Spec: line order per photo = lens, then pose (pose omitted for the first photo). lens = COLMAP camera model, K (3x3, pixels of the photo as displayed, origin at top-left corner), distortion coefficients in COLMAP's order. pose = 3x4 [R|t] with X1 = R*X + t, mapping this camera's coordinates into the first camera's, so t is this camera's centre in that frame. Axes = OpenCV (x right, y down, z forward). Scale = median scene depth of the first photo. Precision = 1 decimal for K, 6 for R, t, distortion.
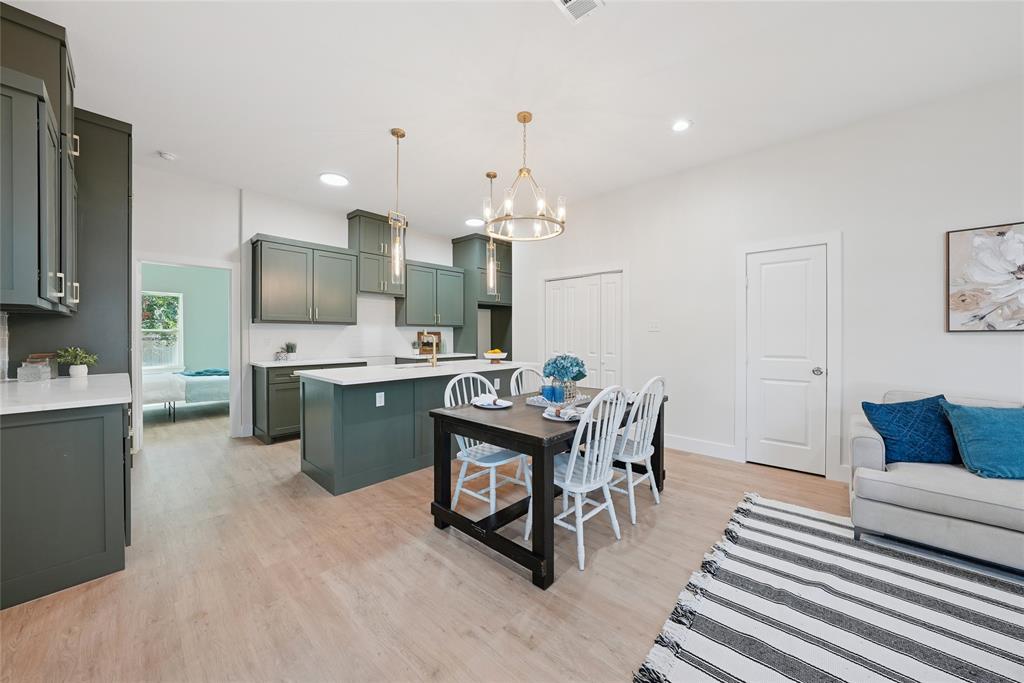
lens RADIAL K [[363.4, 0, 514.7], [0, 363.4, 336.8], [0, 0, 1]] dist [-0.016751, 0.000144]
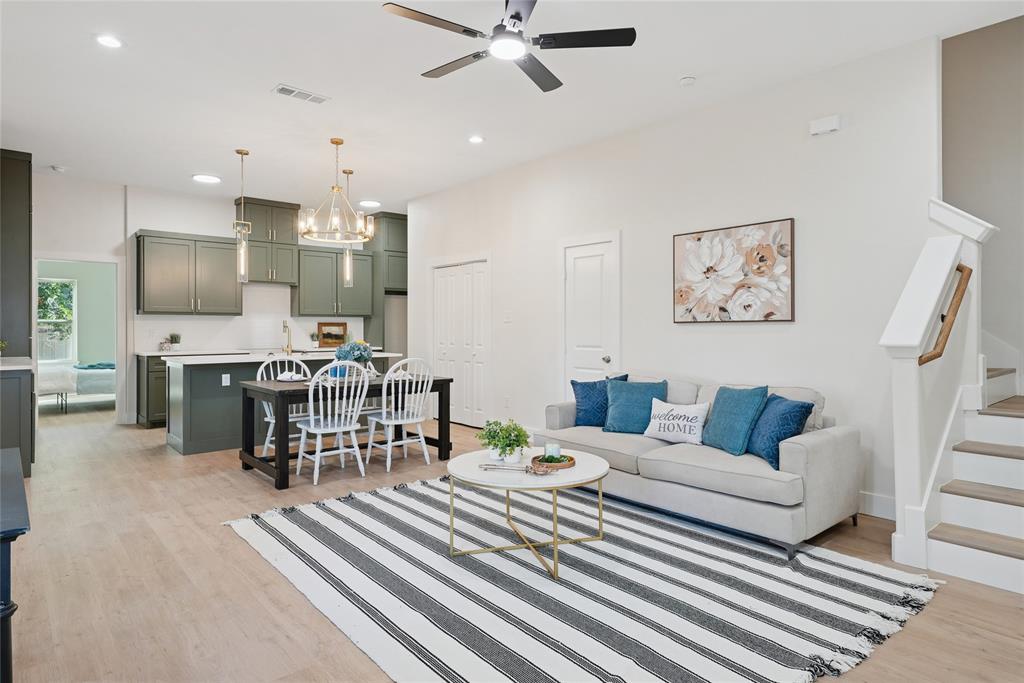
lens RADIAL K [[591.9, 0, 515.4], [0, 591.9, 324.8], [0, 0, 1]] dist [0.009734, 0.000158]
pose [[0.992715, 0.000040, -0.120484, 0.705366], [-0.000912, 0.999974, -0.007188, 0.004519], [0.120480, 0.007246, 0.992689, -0.714460]]
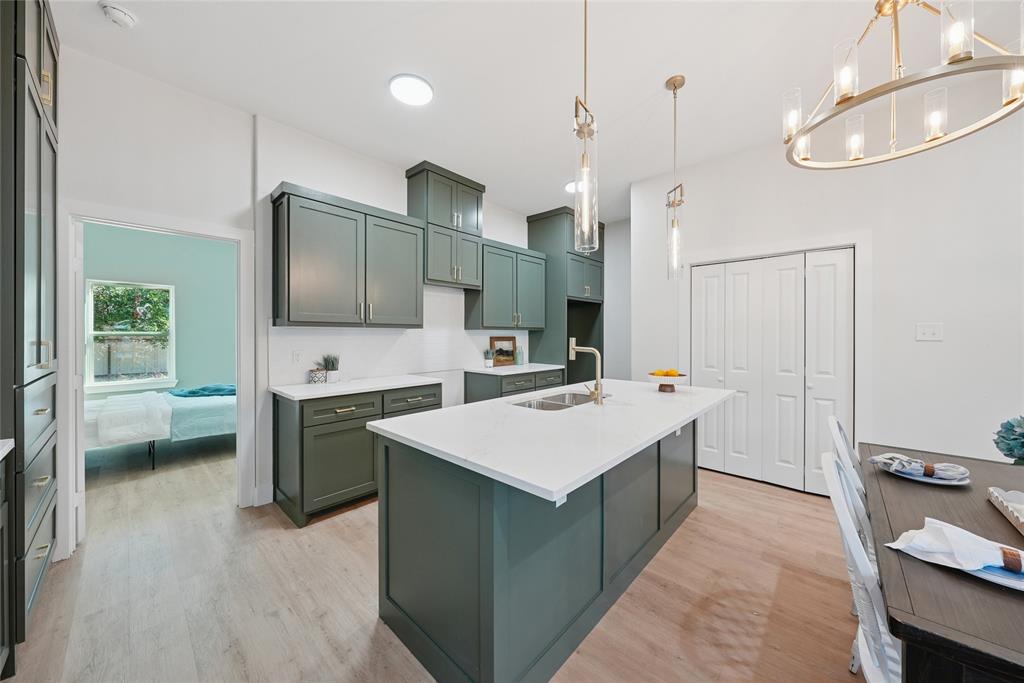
lens RADIAL K [[354.4, 0, 516.7], [0, 354.4, 335.3], [0, 0, 1]] dist [-0.001756, -0.000080]
pose [[0.999996, 0.001099, 0.002477, -0.379052], [-0.001095, 0.999998, -0.001485, -0.026832], [-0.002479, 0.001482, 0.999996, 0.471046]]
